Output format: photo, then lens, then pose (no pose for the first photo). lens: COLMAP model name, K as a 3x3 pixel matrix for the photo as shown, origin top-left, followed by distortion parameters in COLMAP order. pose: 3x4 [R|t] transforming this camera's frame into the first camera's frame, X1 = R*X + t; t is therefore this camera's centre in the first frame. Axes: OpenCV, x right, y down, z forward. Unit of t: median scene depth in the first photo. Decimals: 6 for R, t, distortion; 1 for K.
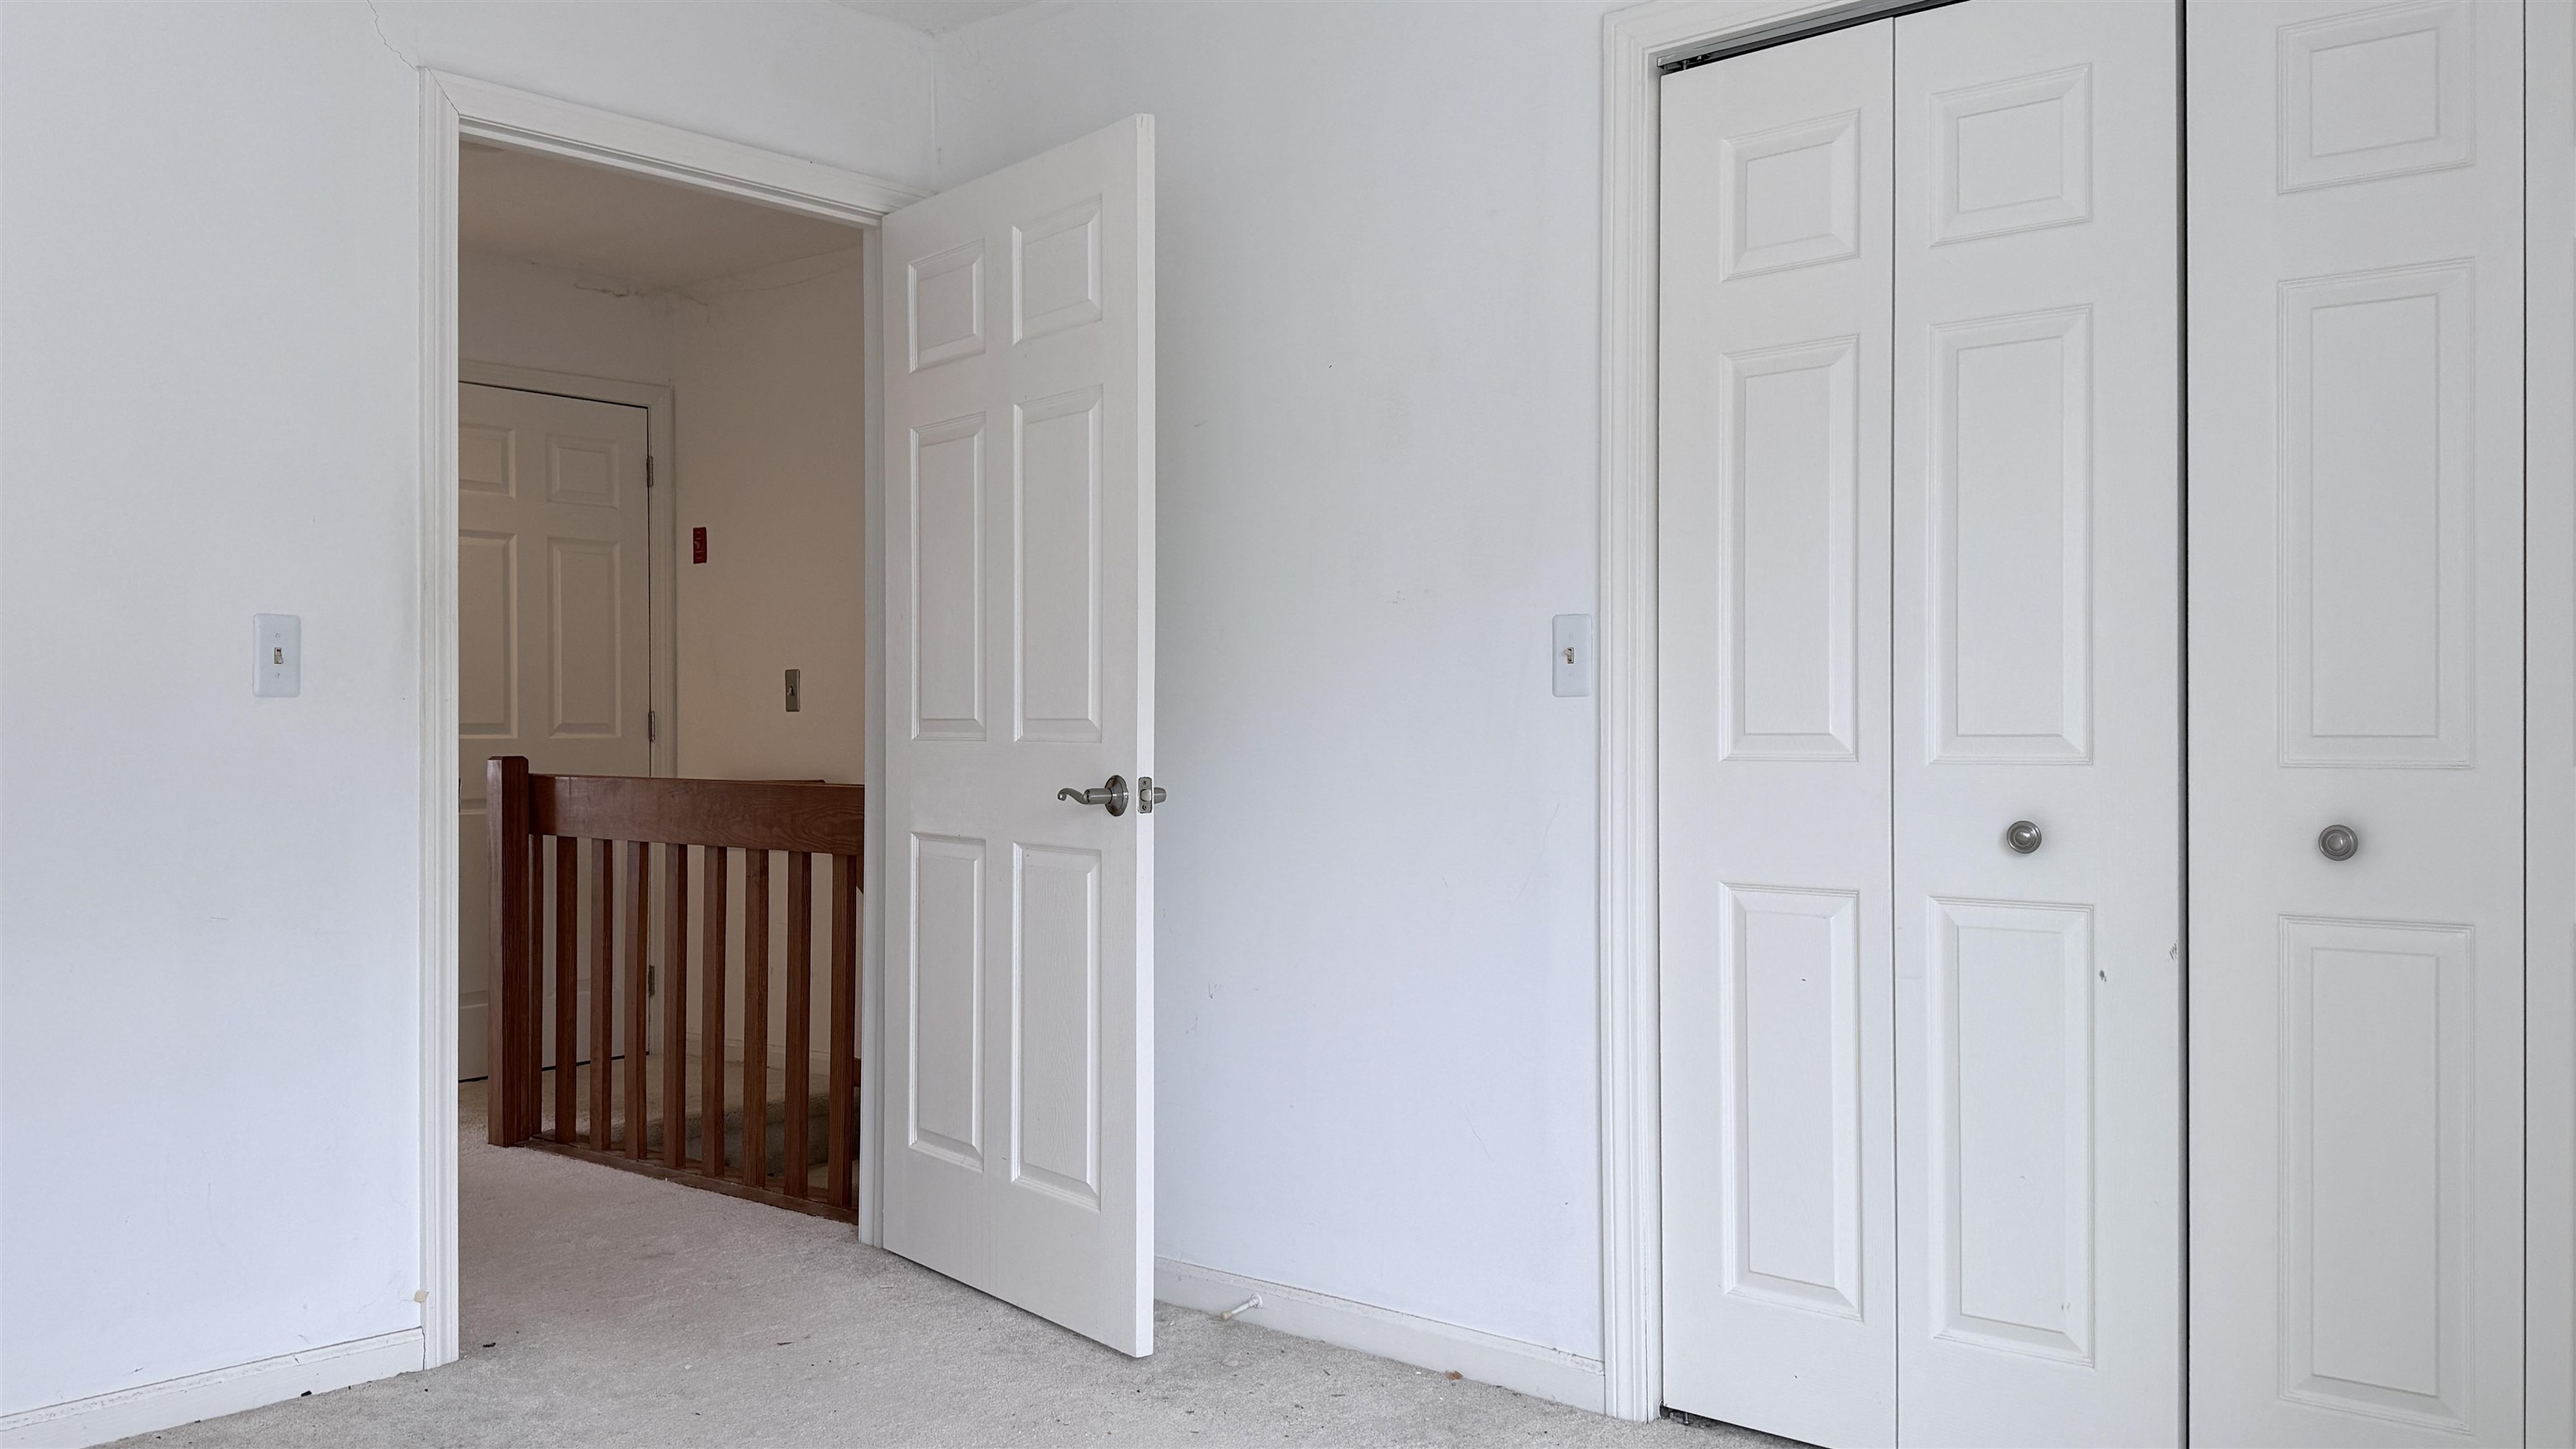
lens RADIAL K [[2120.3, 0, 1280.9], [0, 2120.3, 743.9], [0, 0, 1]] dist [0.090289, -0.110188]
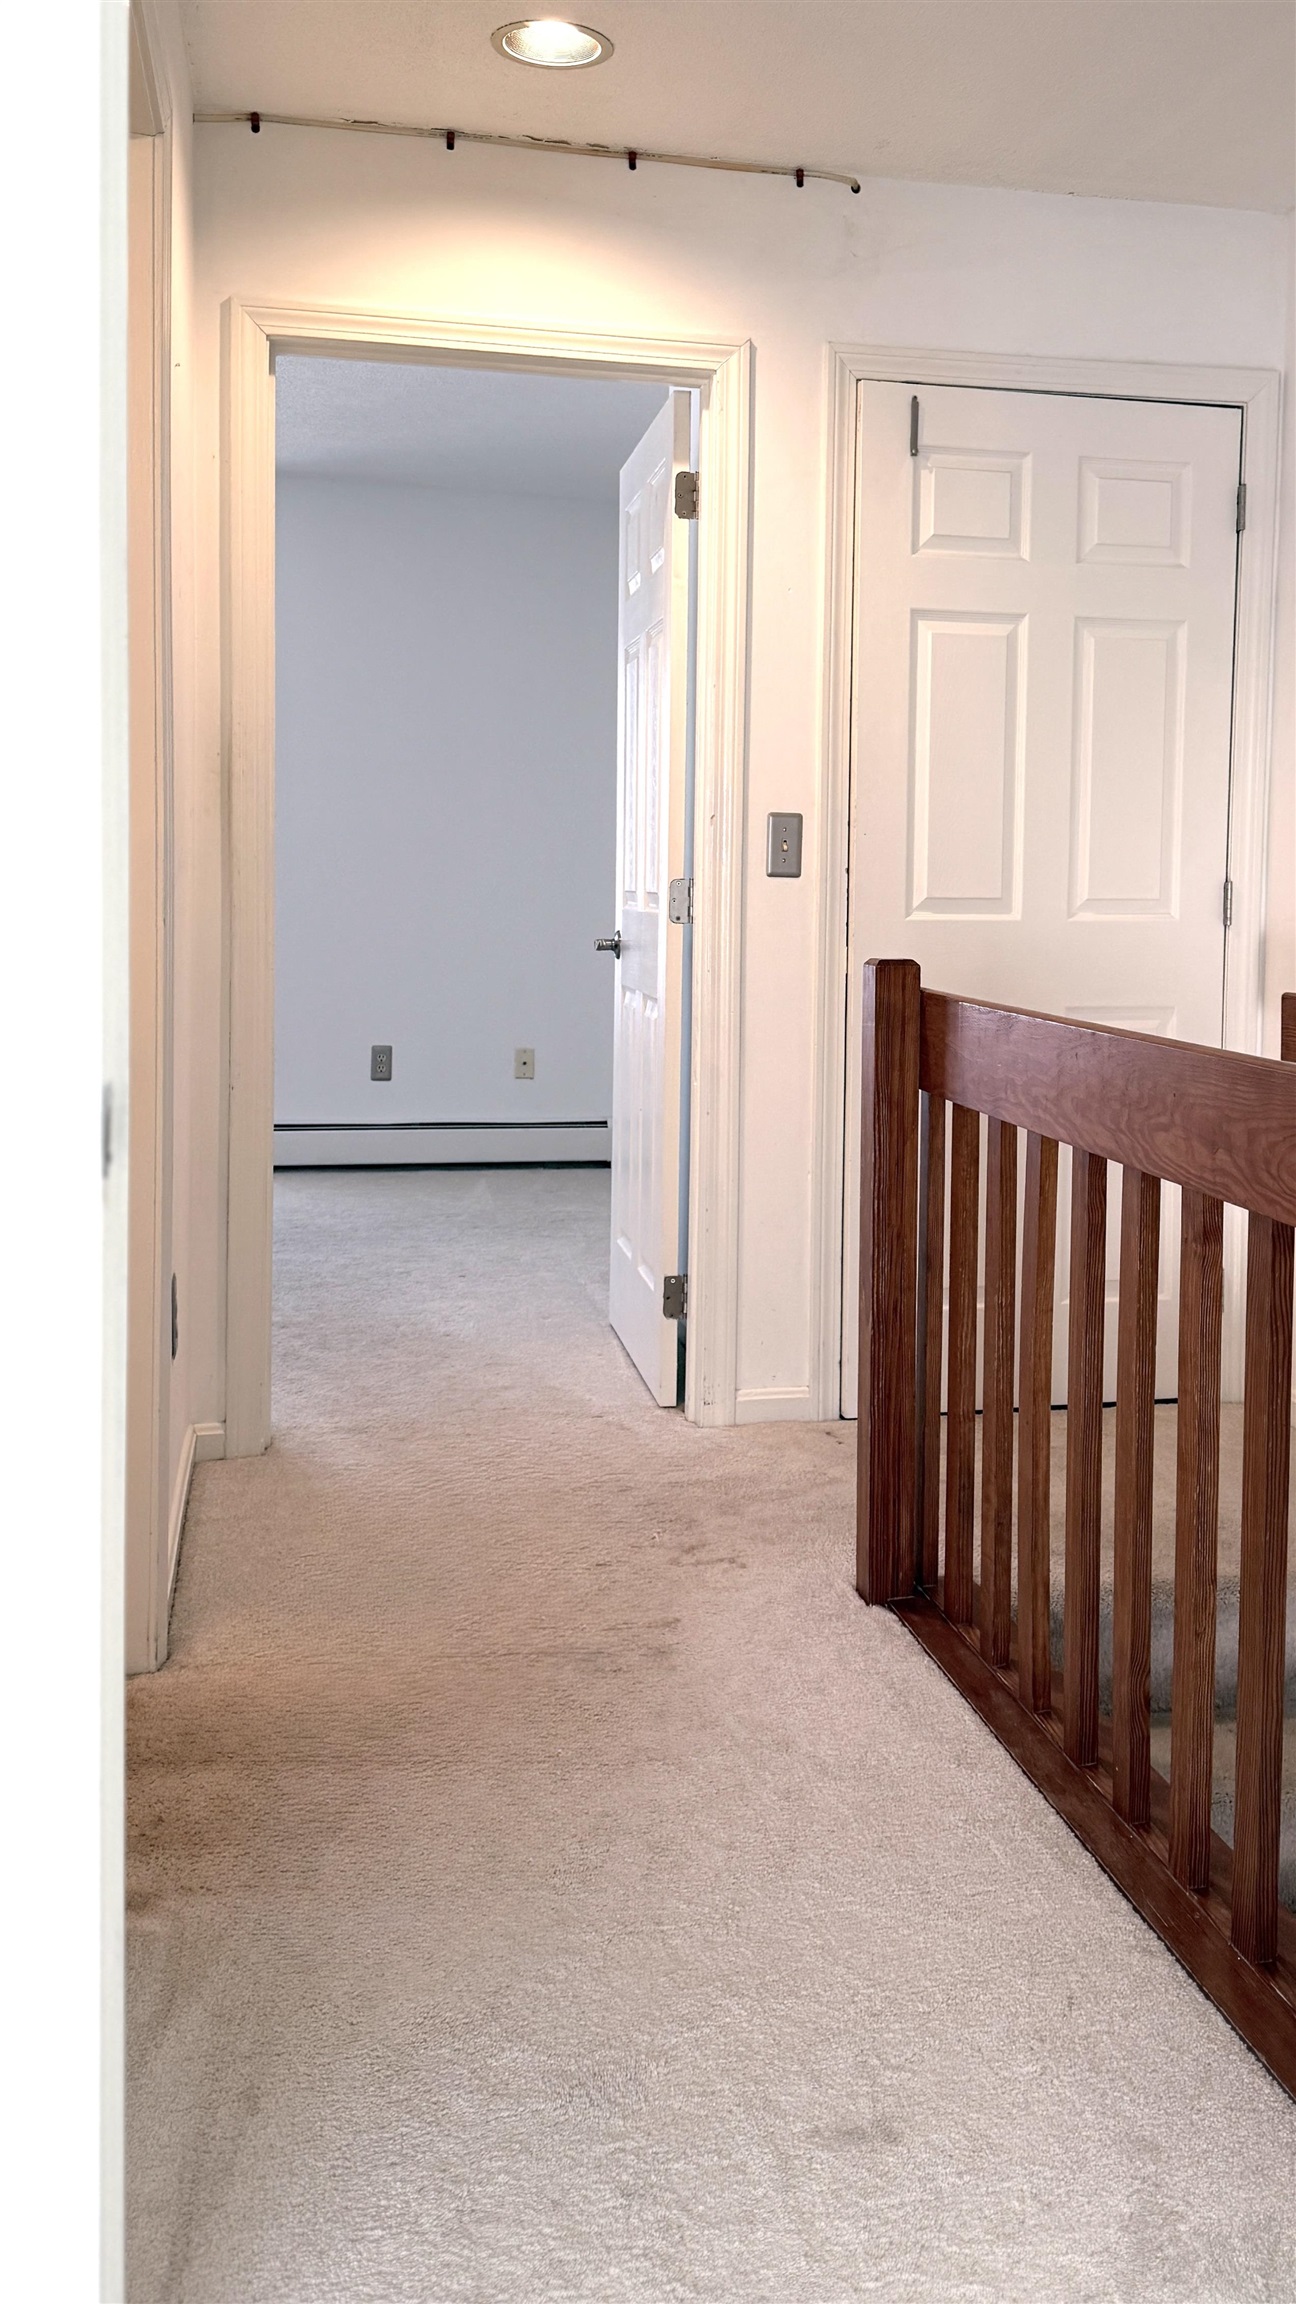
lens RADIAL K [[2002.1, 0, 813.2], [0, 2002.1, 986.5], [0, 0, 1]] dist [0.083242, -0.010180]
pose [[0.814895, 0.044939, -0.577864, -0.056520], [-0.018431, 0.998495, 0.051659, -0.016739], [0.579316, -0.031447, 0.814496, 0.574140]]
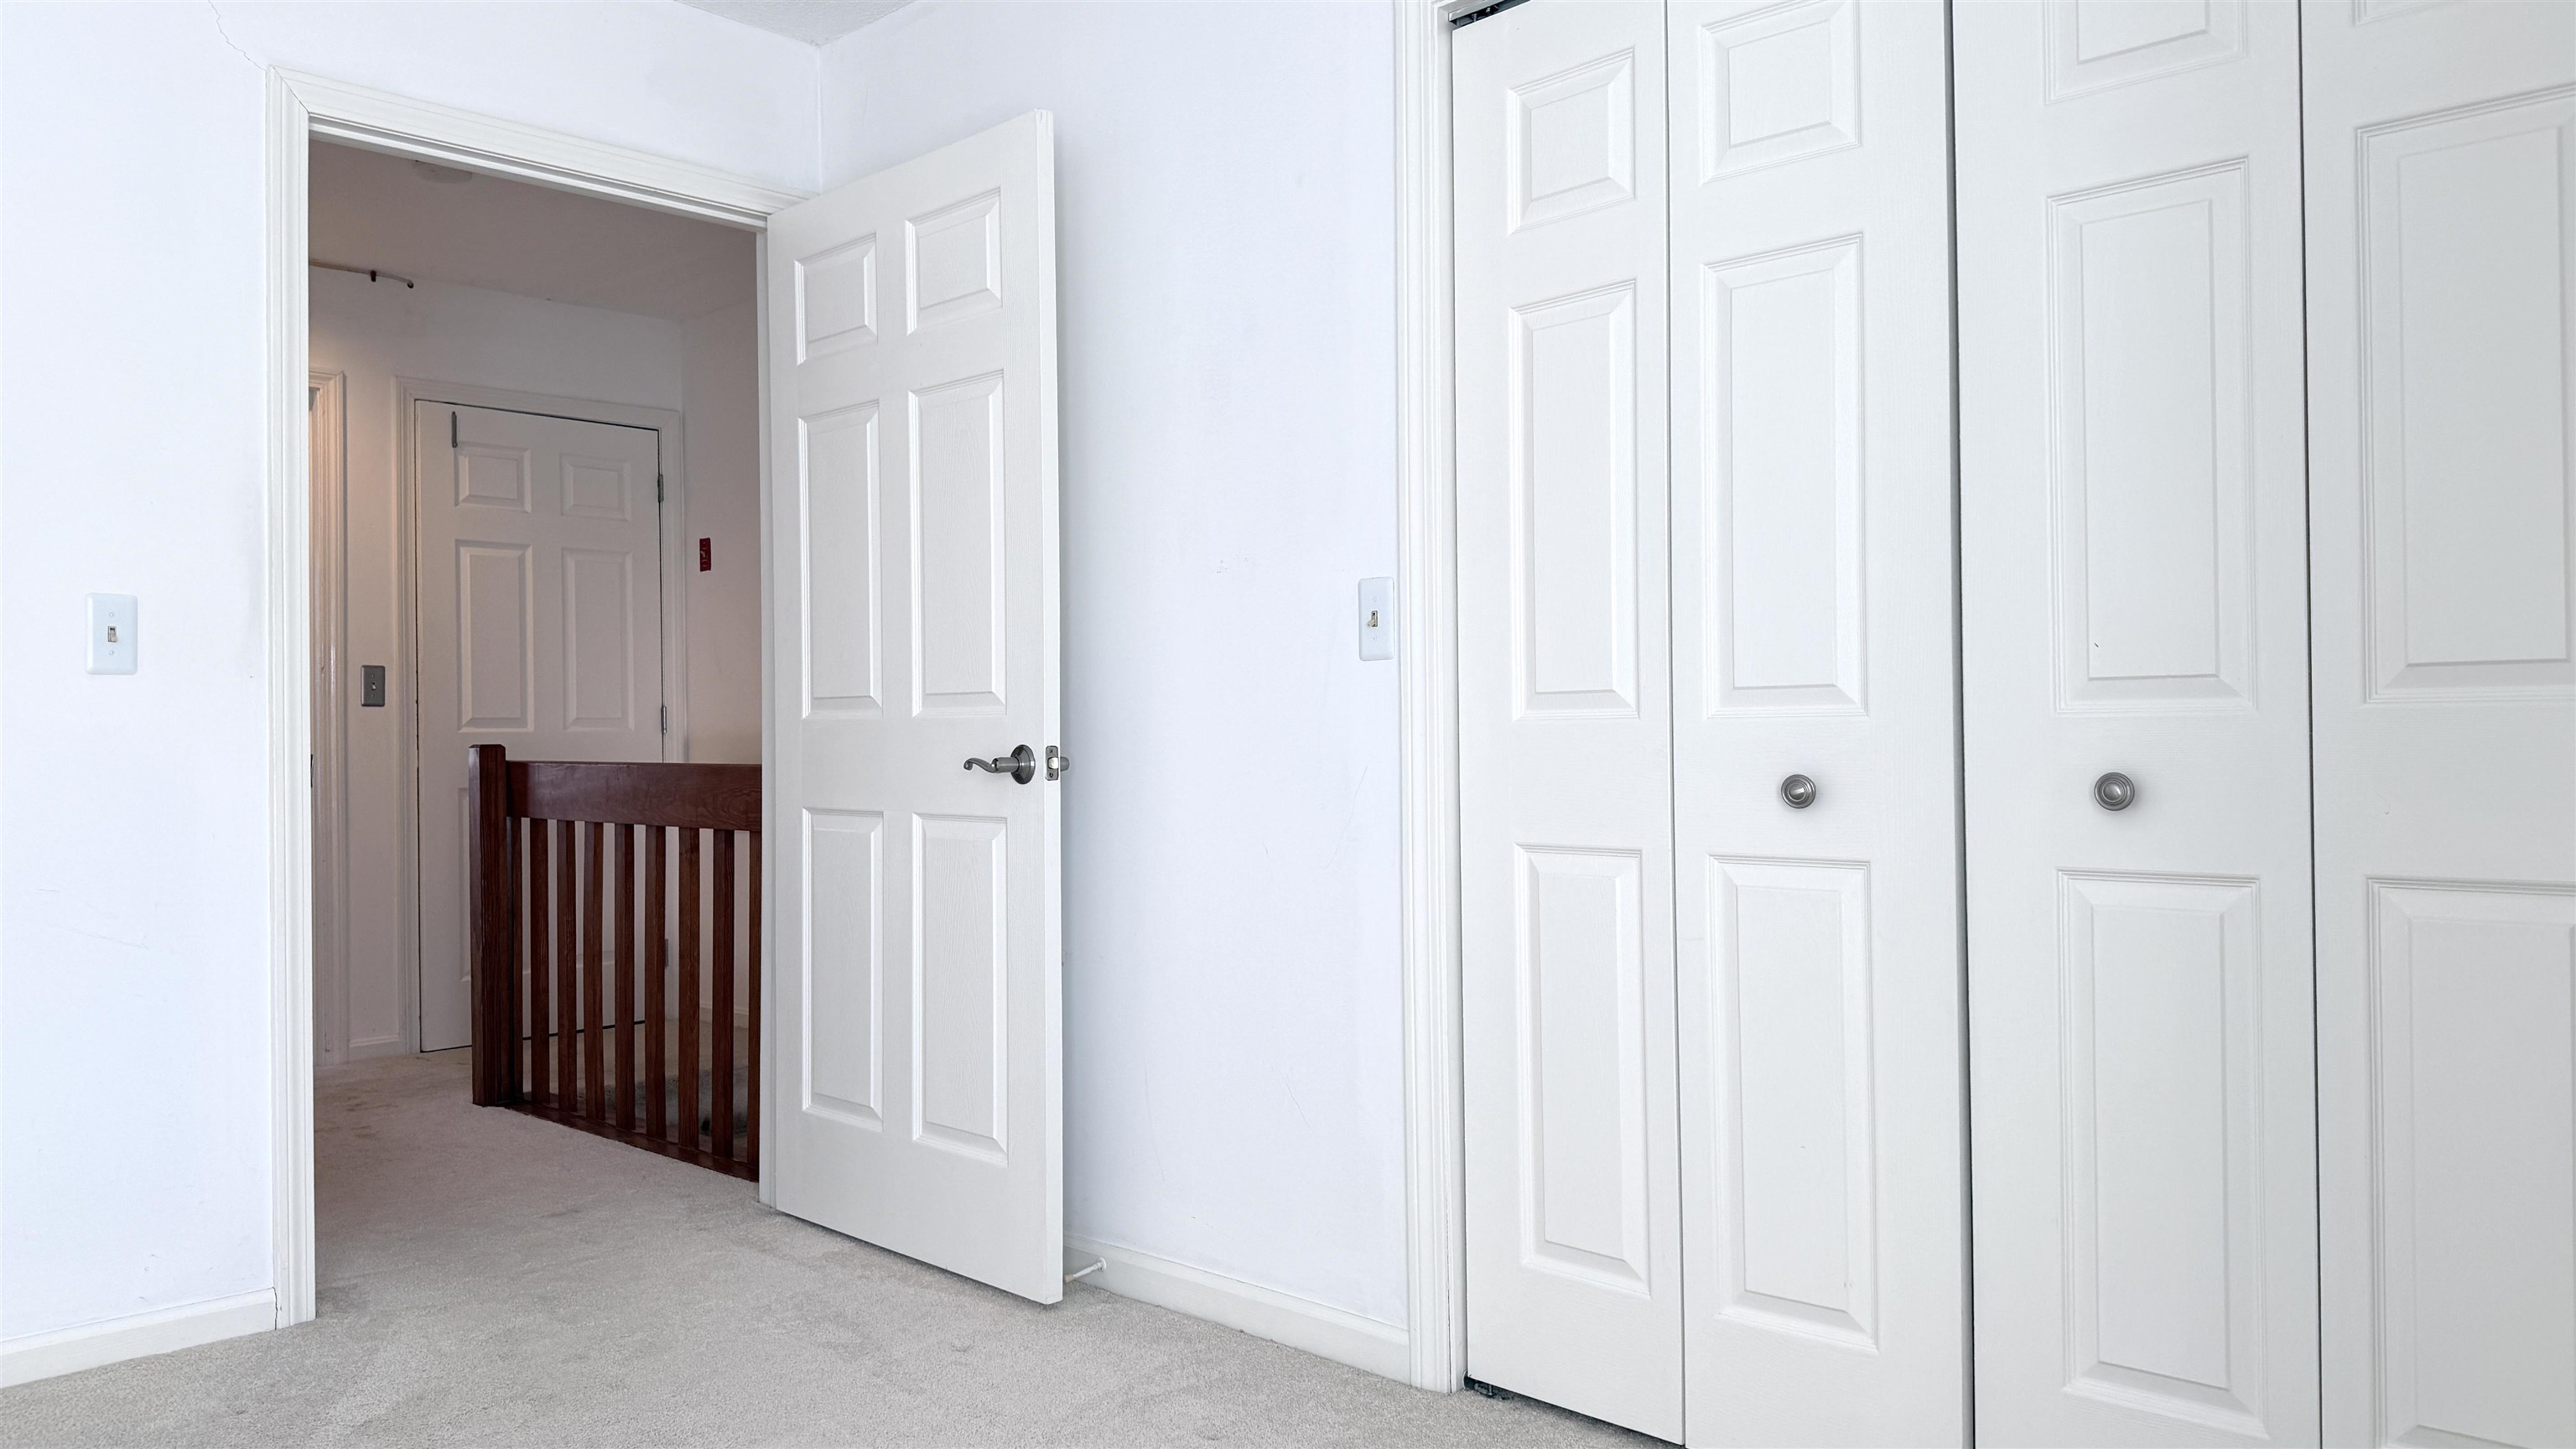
lens RADIAL K [[1828.9, 0, 1278.1], [0, 1828.9, 741.7], [0, 0, 1]] dist [0.064950, -0.065829]
pose [[0.998533, -0.009442, -0.053322, 0.095084], [0.009215, 0.999947, -0.004510, 0.013468], [0.053362, 0.004012, 0.998567, 0.099539]]
